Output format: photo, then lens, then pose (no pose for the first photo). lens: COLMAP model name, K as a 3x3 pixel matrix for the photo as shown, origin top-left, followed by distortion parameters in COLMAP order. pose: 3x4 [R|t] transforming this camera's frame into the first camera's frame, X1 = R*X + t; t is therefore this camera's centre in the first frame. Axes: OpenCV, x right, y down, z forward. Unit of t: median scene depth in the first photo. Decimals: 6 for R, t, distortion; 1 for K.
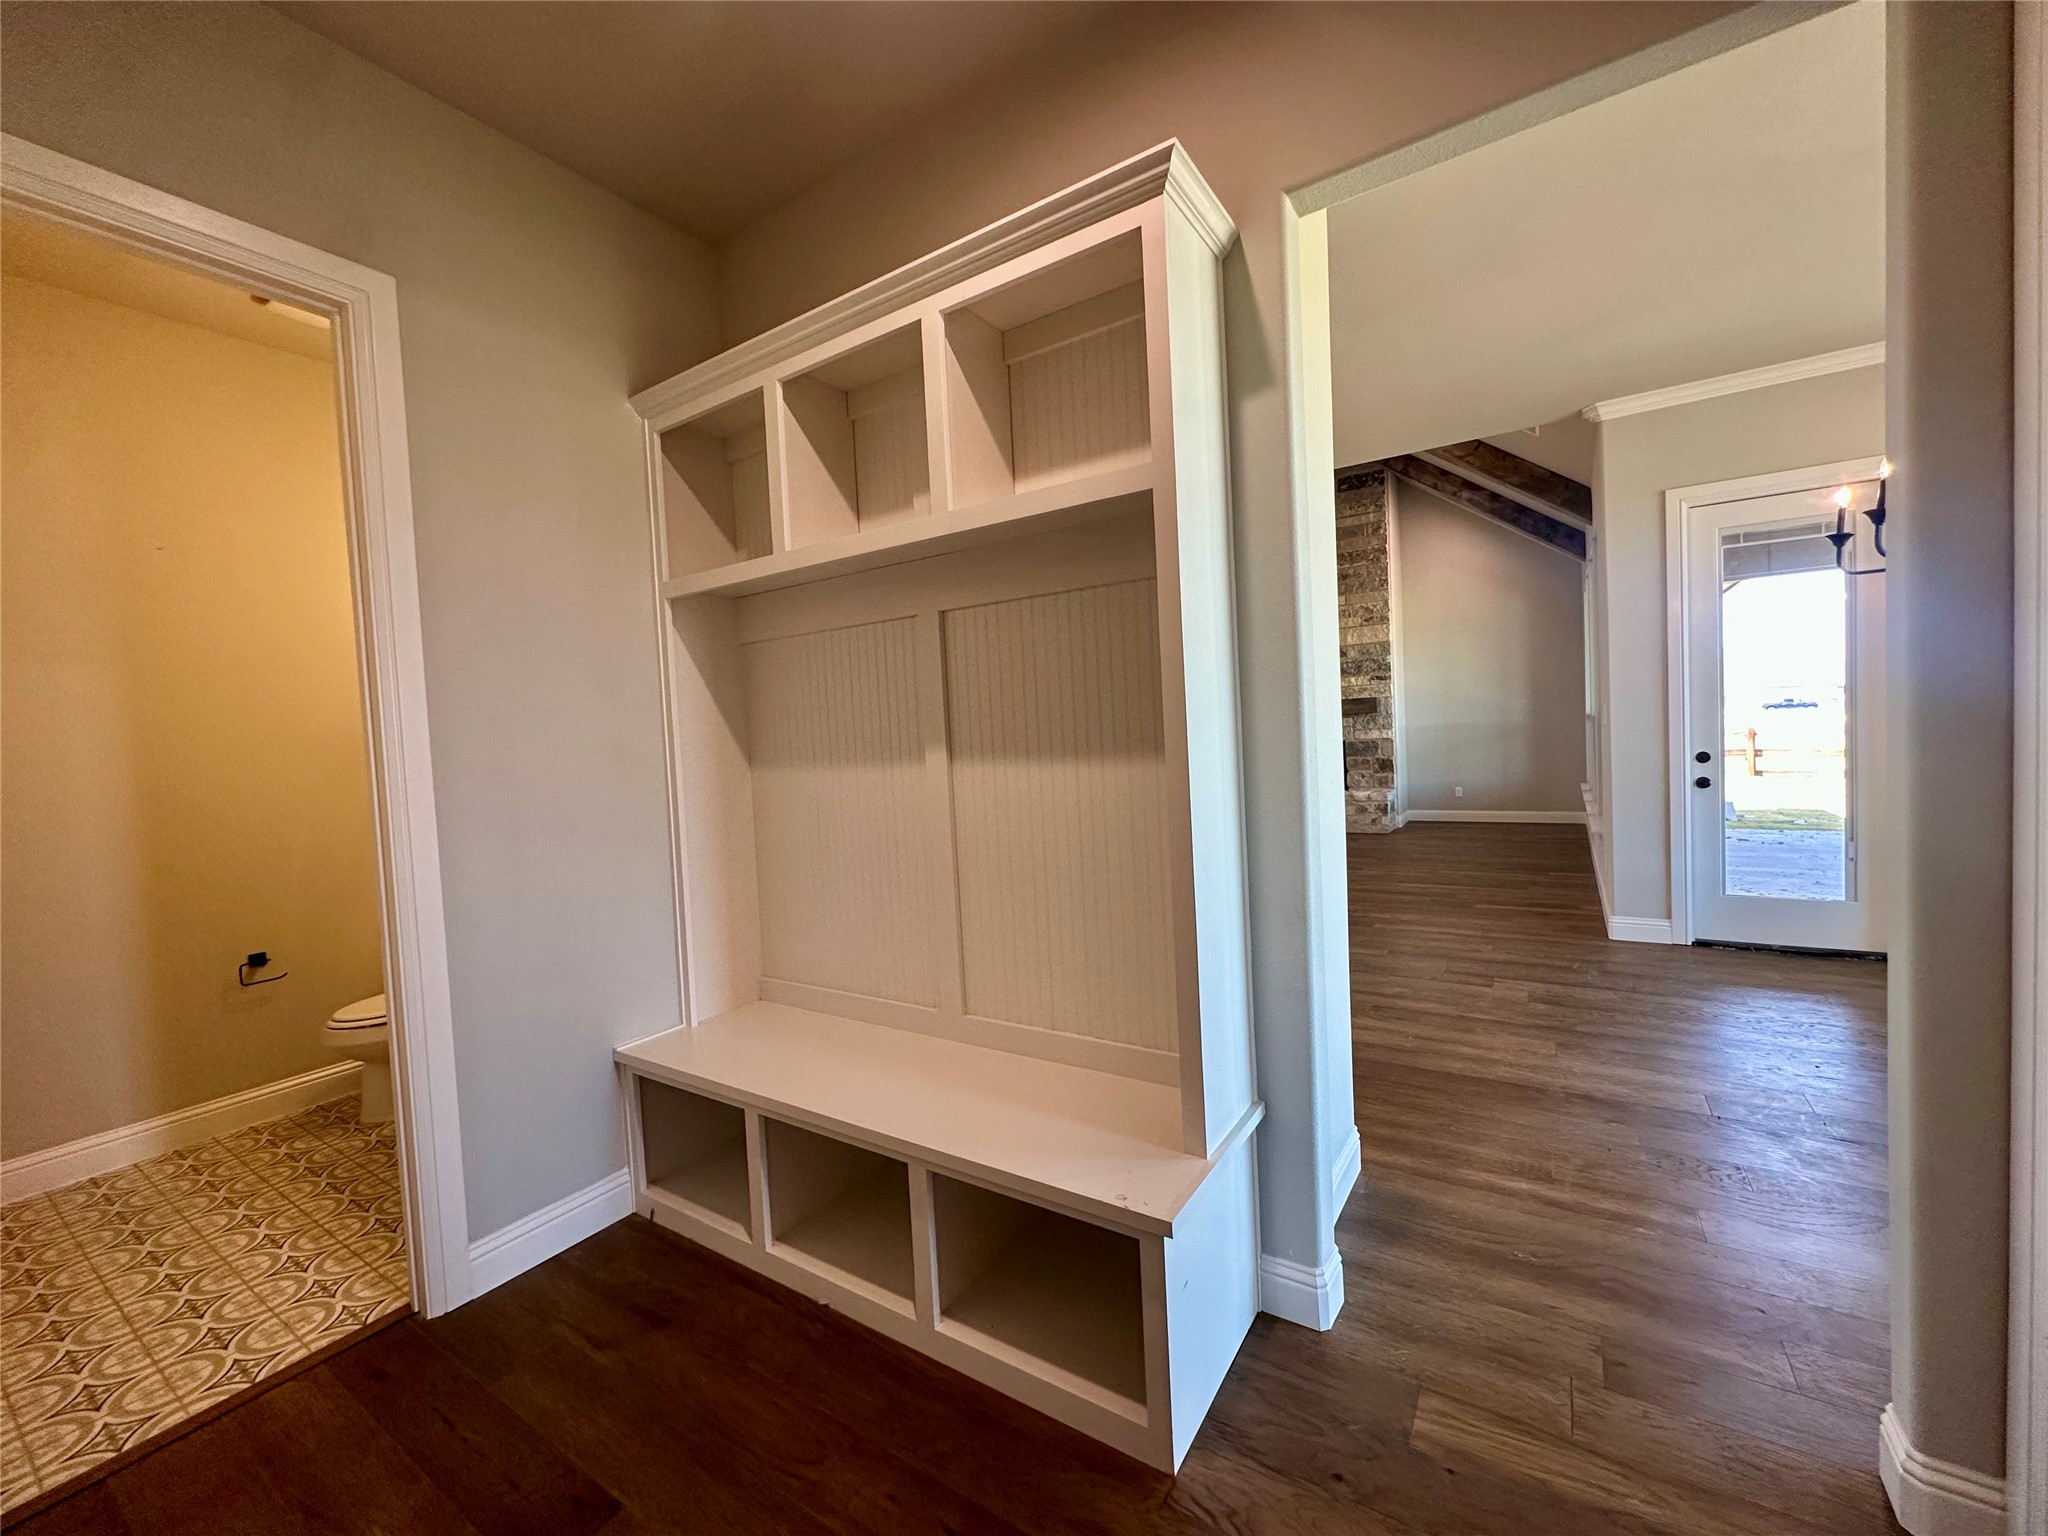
lens RADIAL K [[816.8, 0, 1018.9], [0, 816.8, 769.1], [0, 0, 1]] dist [-0.000584, 0.000329]
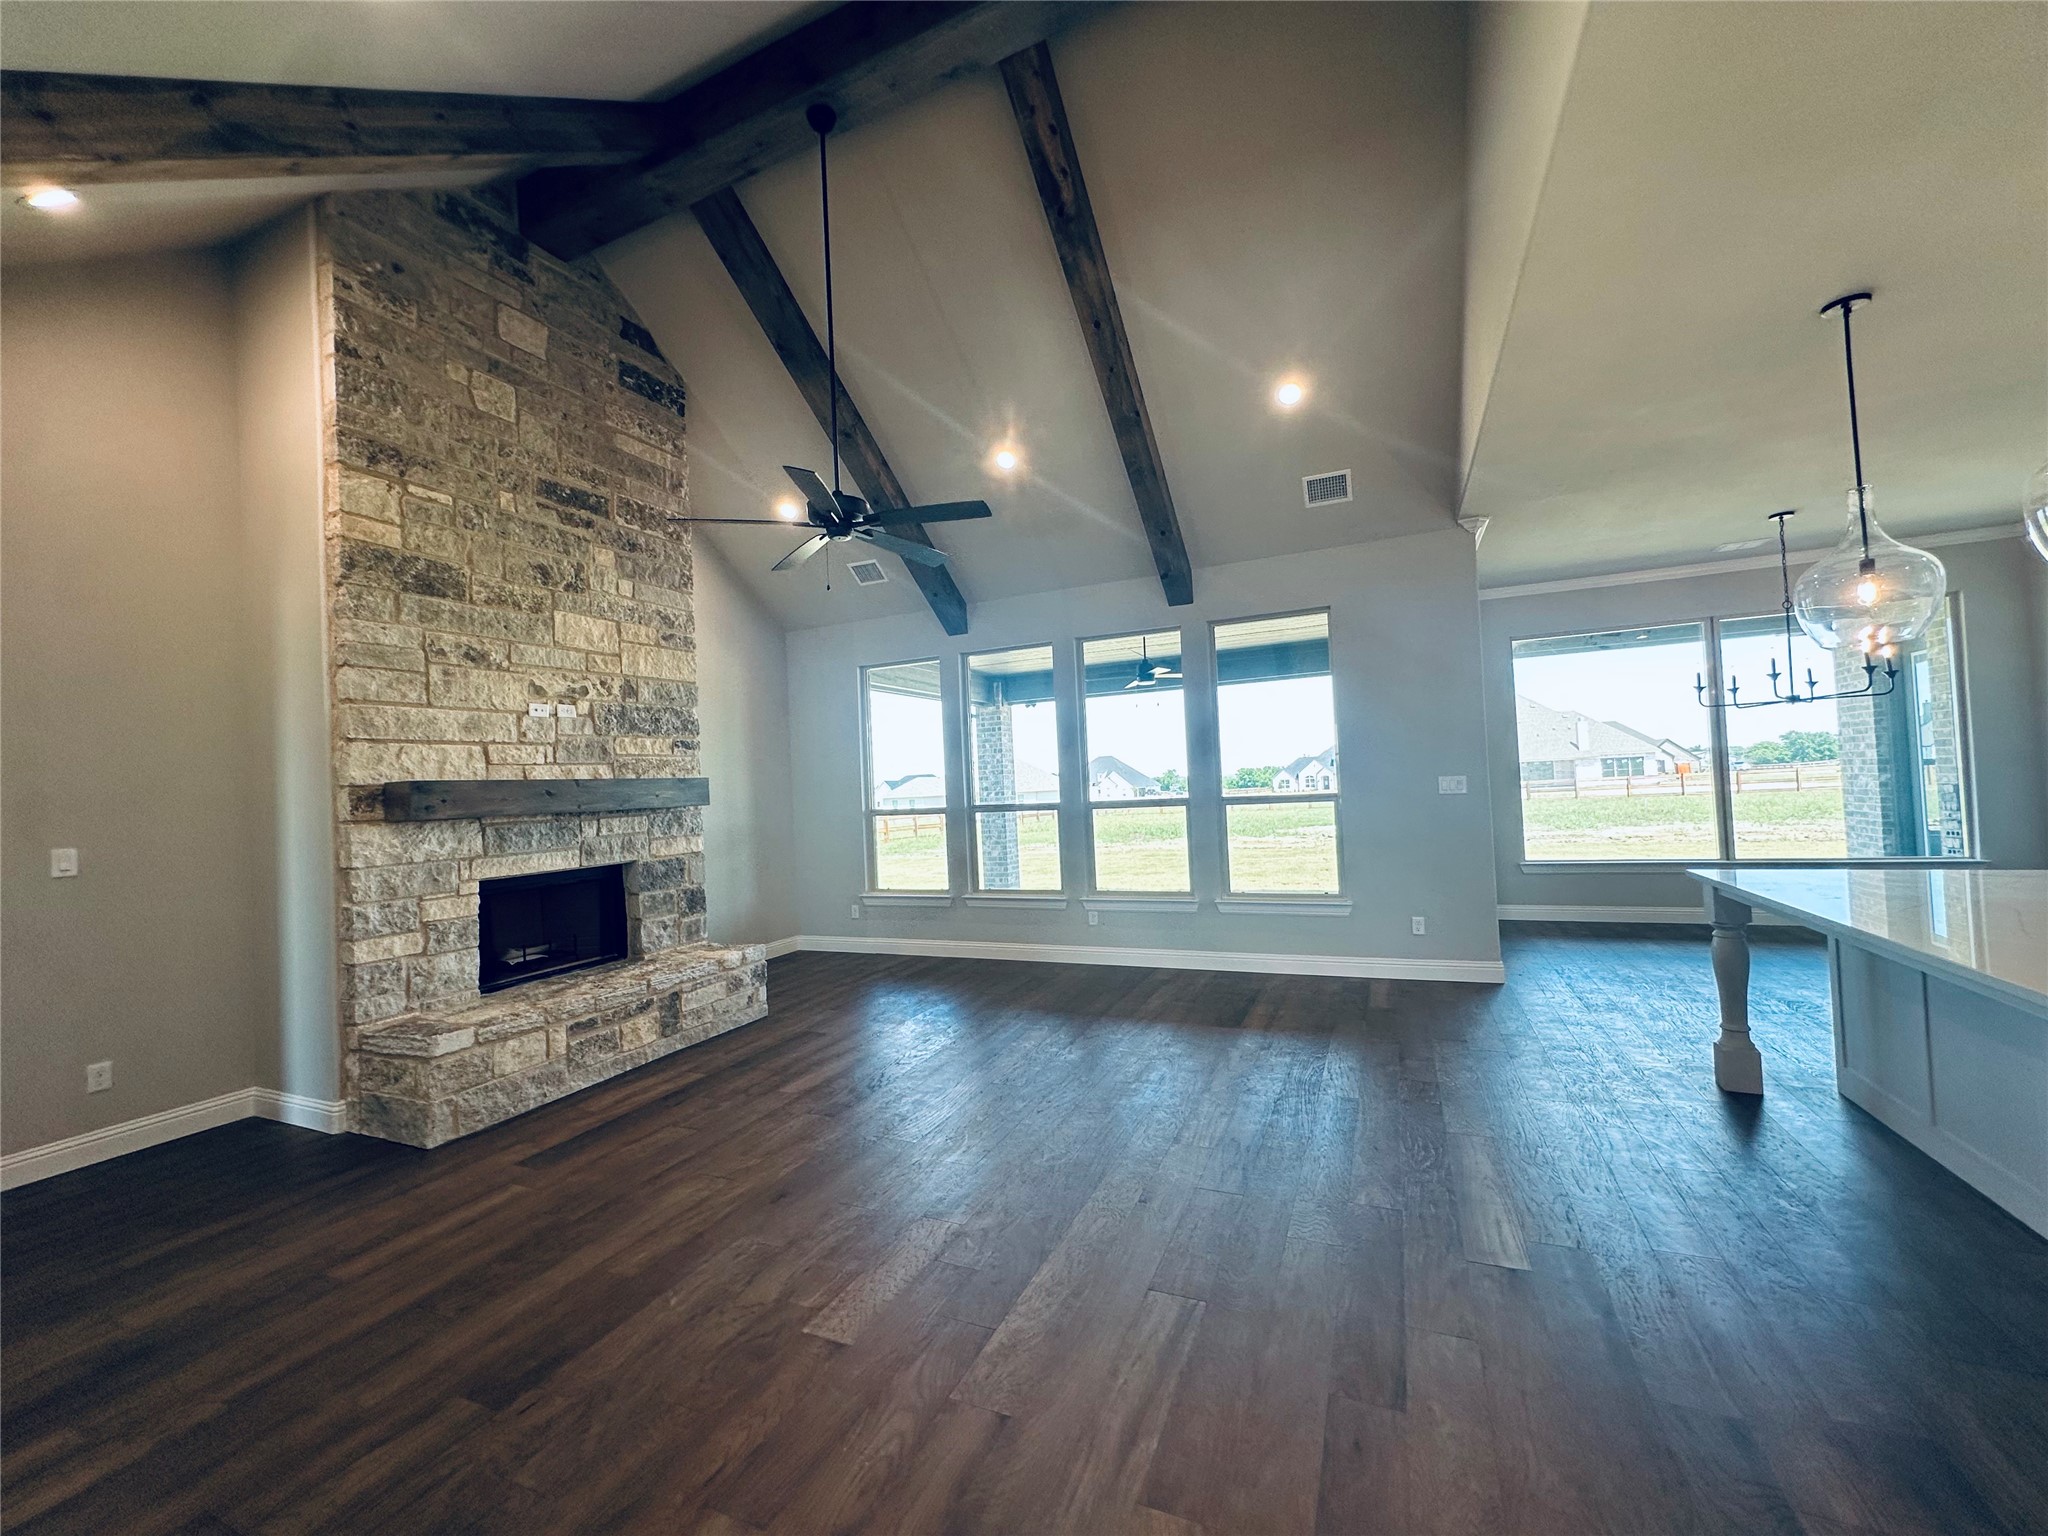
lens RADIAL K [[818.2, 0, 1024.0], [0, 818.2, 768.0], [0, 0, 1]] dist [-0.001551, 0.000569]
pose [[-0.161230, 0.079077, 0.983744, -0.147301], [0.094956, 0.993403, -0.064291, -0.037790], [-0.982338, 0.083047, -0.167675, 0.870120]]
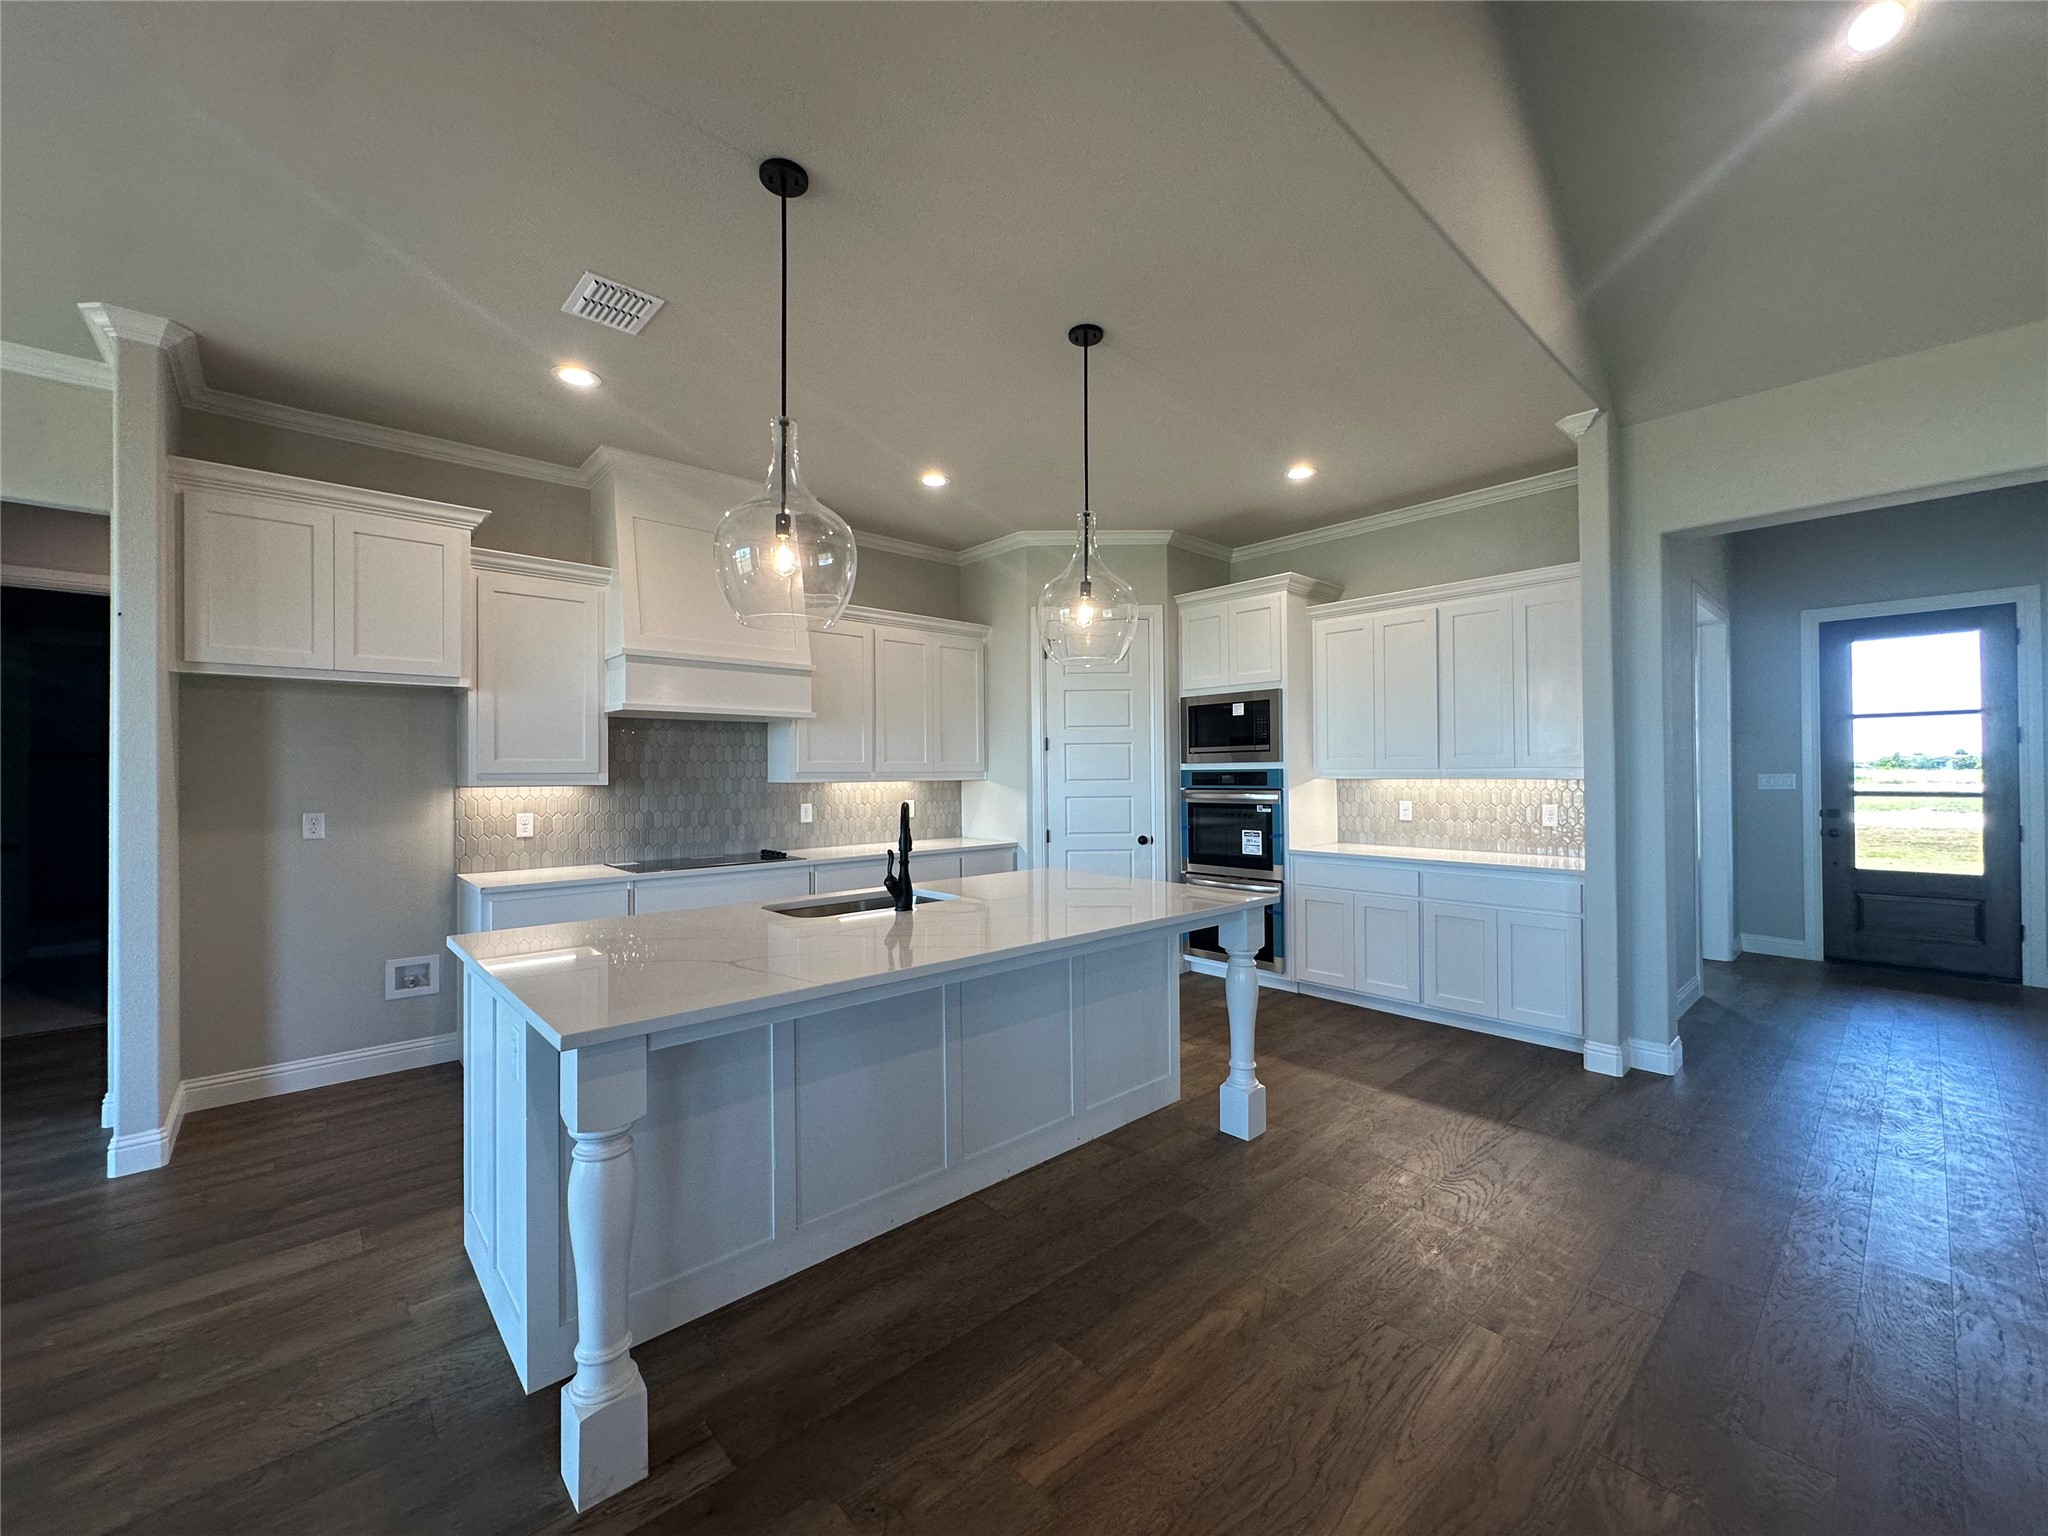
lens RADIAL K [[816.8, 0, 1018.9], [0, 816.8, 769.1], [0, 0, 1]] dist [-0.000584, 0.000329]
pose [[-0.248671, 0.043949, -0.967590, 0.300177], [-0.019116, 0.998553, 0.050269, -0.045170], [0.968399, 0.030996, -0.247471, 0.631426]]
